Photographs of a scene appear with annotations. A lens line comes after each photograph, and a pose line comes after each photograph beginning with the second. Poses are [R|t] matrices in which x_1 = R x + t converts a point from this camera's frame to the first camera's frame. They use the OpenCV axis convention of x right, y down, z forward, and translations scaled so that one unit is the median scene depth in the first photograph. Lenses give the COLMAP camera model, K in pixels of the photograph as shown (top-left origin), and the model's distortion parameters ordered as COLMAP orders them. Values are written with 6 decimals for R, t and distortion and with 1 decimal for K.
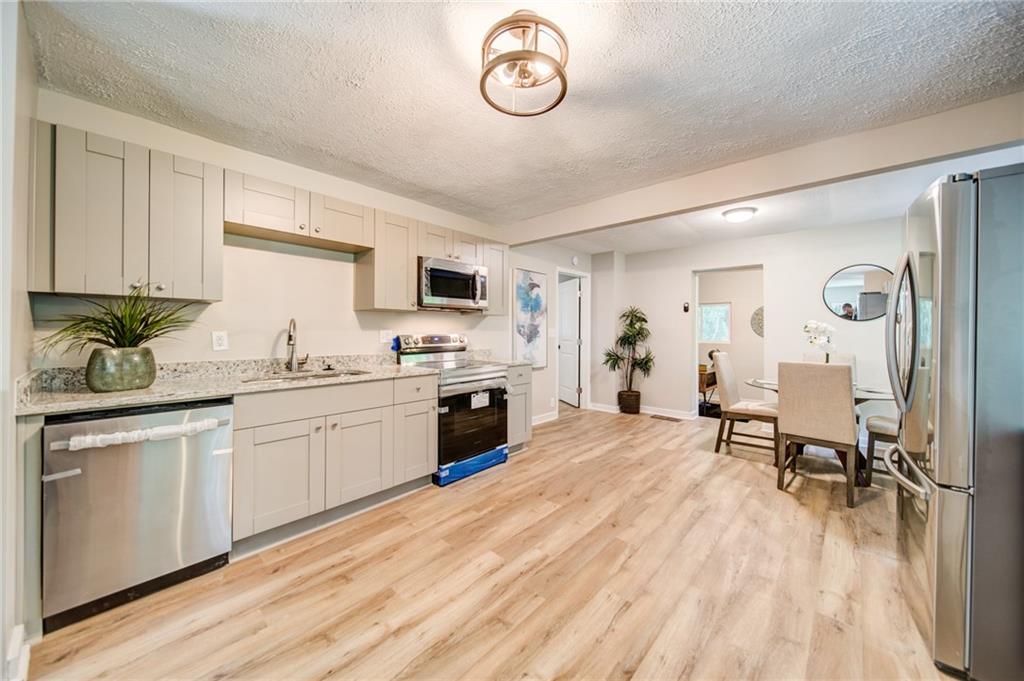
lens RADIAL K [[360.7, 0, 514.1], [0, 360.7, 338.8], [0, 0, 1]] dist [0.000545, -0.001472]
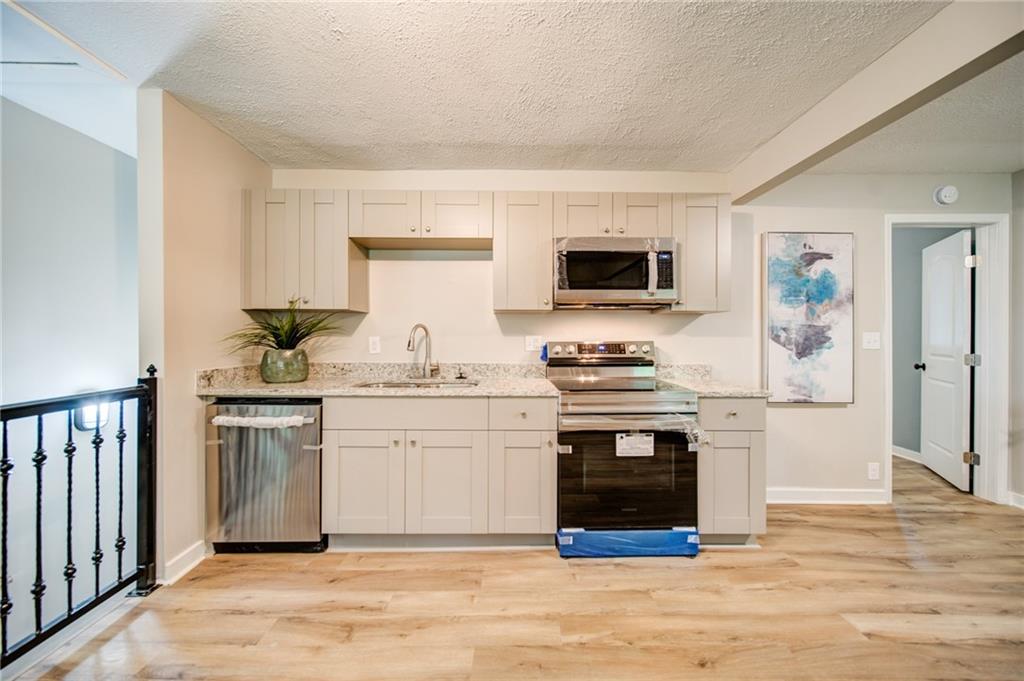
lens RADIAL K [[360.7, 0, 514.1], [0, 360.7, 338.8], [0, 0, 1]] dist [0.000545, -0.001472]
pose [[0.675131, 0.006656, -0.737668, 0.244500], [-0.017070, 0.999833, -0.006601, -0.011075], [0.737501, 0.017048, 0.675131, 0.430390]]
